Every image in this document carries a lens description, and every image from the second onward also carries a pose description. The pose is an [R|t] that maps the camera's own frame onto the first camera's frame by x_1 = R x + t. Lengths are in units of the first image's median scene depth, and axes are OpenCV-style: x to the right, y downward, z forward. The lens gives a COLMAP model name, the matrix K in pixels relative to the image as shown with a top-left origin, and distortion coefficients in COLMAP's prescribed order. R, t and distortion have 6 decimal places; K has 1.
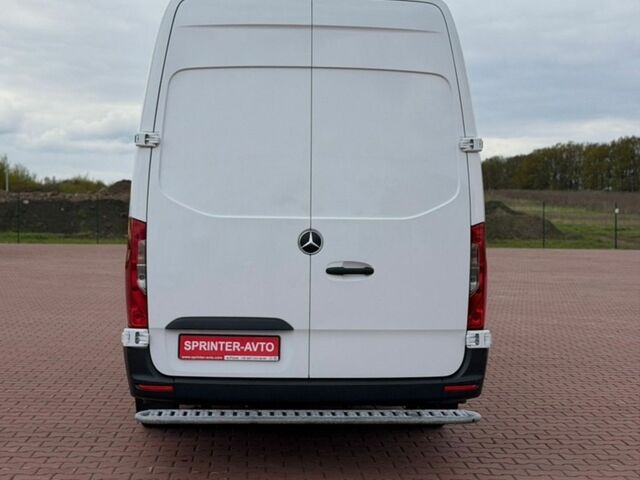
lens RADIAL K [[1178.7, 0, 320.0], [0, 1178.7, 240.0], [0, 0, 1]] dist [0.211900, 0.038700]
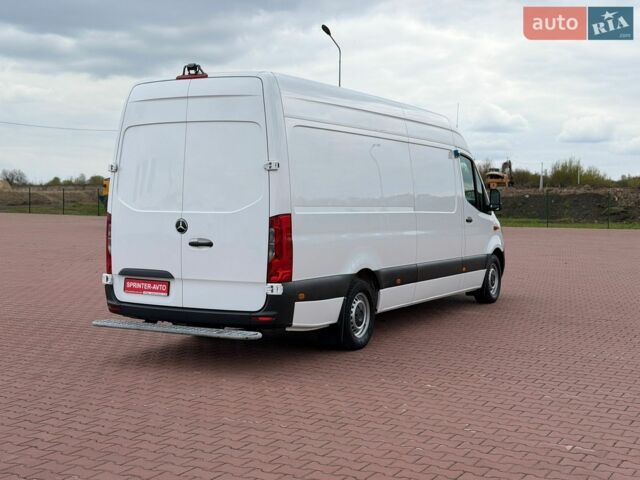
lens RADIAL K [[890.1, 0, 317.1], [0, 890.1, 241.5], [0, 0, 1]] dist [0.144372, -0.087859]
pose [[0.845457, 0.019800, -0.533677, 0.828175], [-0.009225, 0.999705, 0.022476, -0.007006], [0.533964, -0.014079, 0.845390, 0.028254]]
